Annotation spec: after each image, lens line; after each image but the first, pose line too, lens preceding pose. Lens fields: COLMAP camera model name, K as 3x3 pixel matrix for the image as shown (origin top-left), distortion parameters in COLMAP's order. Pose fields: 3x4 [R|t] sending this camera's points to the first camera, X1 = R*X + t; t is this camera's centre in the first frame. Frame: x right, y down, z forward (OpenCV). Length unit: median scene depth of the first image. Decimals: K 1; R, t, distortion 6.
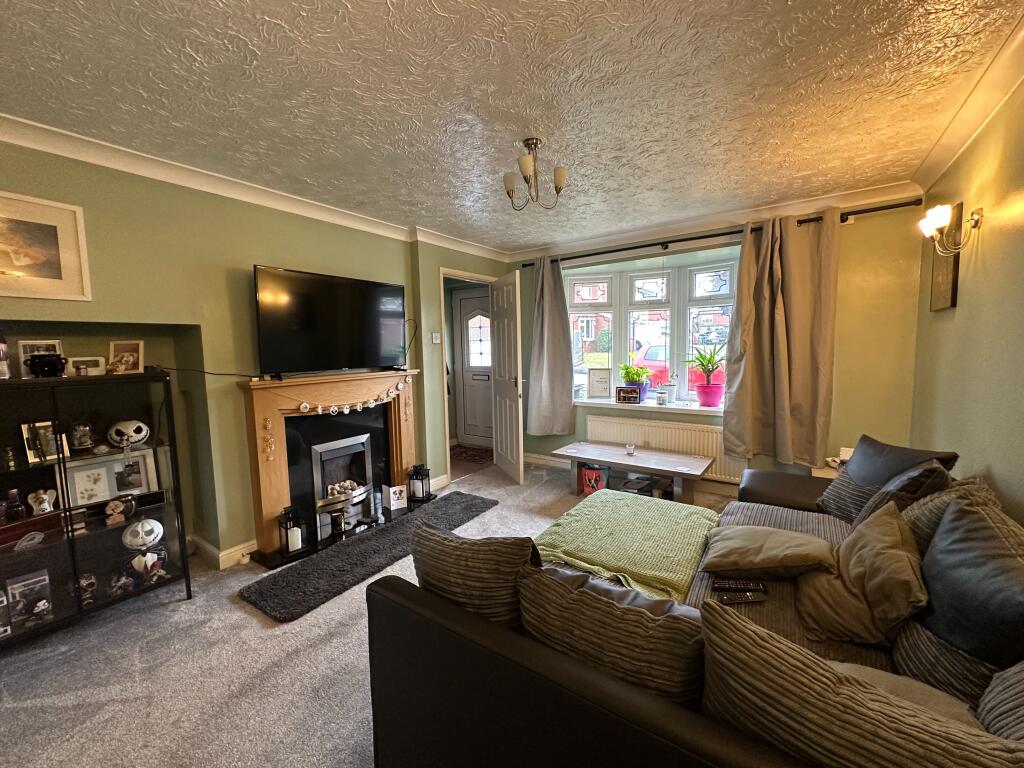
lens RADIAL K [[413.8, 0, 511.6], [0, 413.8, 382.9], [0, 0, 1]] dist [0.003361, 0.000741]
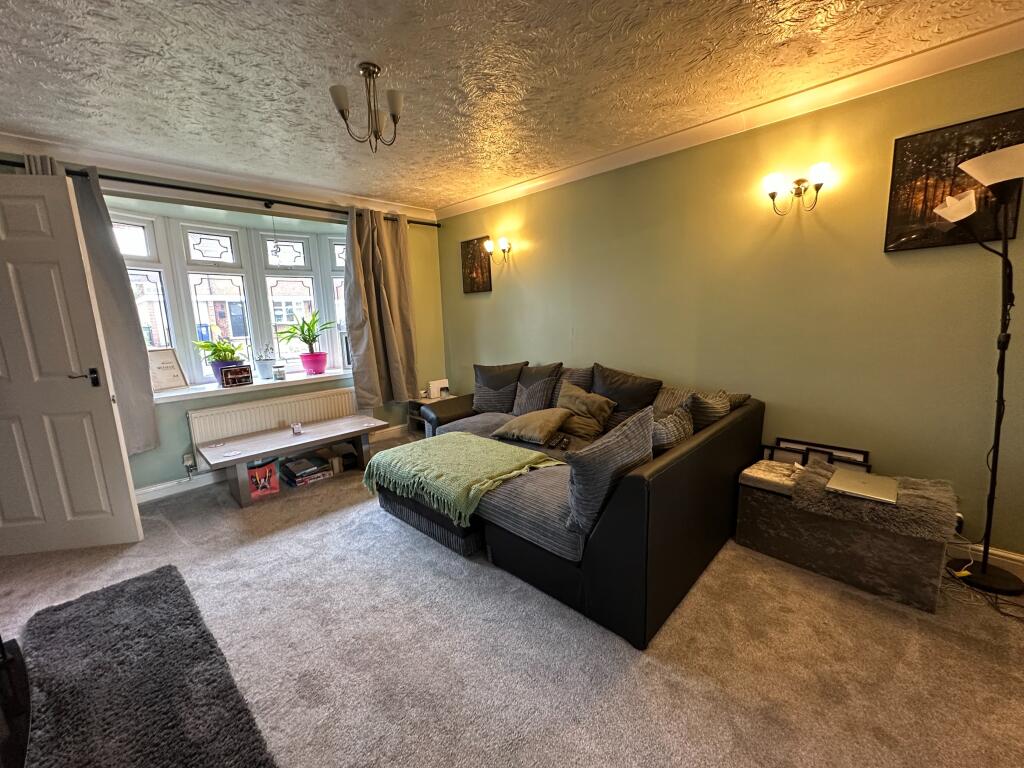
lens RADIAL K [[413.8, 0, 512.0], [0, 413.8, 382.8], [0, 0, 1]] dist [0.003361, 0.000741]
pose [[0.164843, -0.153159, 0.974356, -0.504064], [0.112769, 0.984319, 0.135647, -0.008573], [-0.979852, 0.087516, 0.179529, 0.358958]]
